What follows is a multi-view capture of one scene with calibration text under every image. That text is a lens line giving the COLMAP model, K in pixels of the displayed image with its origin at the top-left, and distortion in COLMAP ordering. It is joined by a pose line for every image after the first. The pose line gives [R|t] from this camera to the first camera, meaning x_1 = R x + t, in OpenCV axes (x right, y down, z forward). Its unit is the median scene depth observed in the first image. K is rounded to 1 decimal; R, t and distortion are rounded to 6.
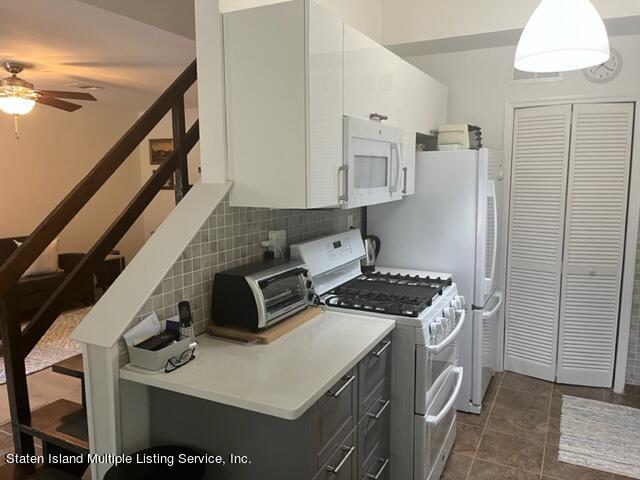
lens RADIAL K [[483.3, 0, 318.4], [0, 483.3, 246.0], [0, 0, 1]] dist [0.058165, -0.084650]
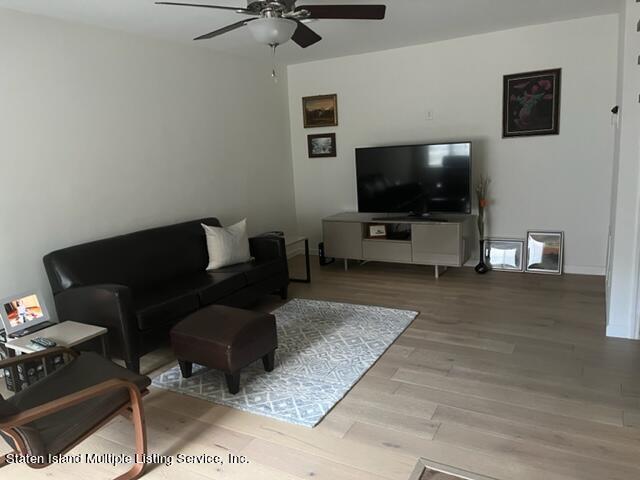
lens RADIAL K [[483.3, 0, 318.4], [0, 483.3, 246.0], [0, 0, 1]] dist [0.058165, -0.084650]
pose [[0.997886, -0.043501, -0.048273, -0.387853], [0.045936, 0.997665, 0.050537, -0.006455], [0.045962, -0.052648, 0.997555, 0.202486]]
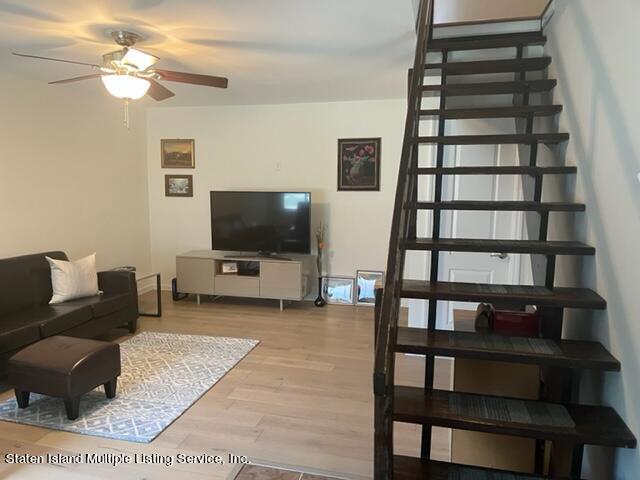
lens RADIAL K [[483.3, 0, 318.4], [0, 483.3, 246.0], [0, 0, 1]] dist [0.058165, -0.084650]
pose [[0.973919, -0.016888, 0.226266, -0.363671], [0.022059, 0.999550, -0.020345, -0.003491], [-0.225821, 0.024806, 0.973853, 0.113756]]
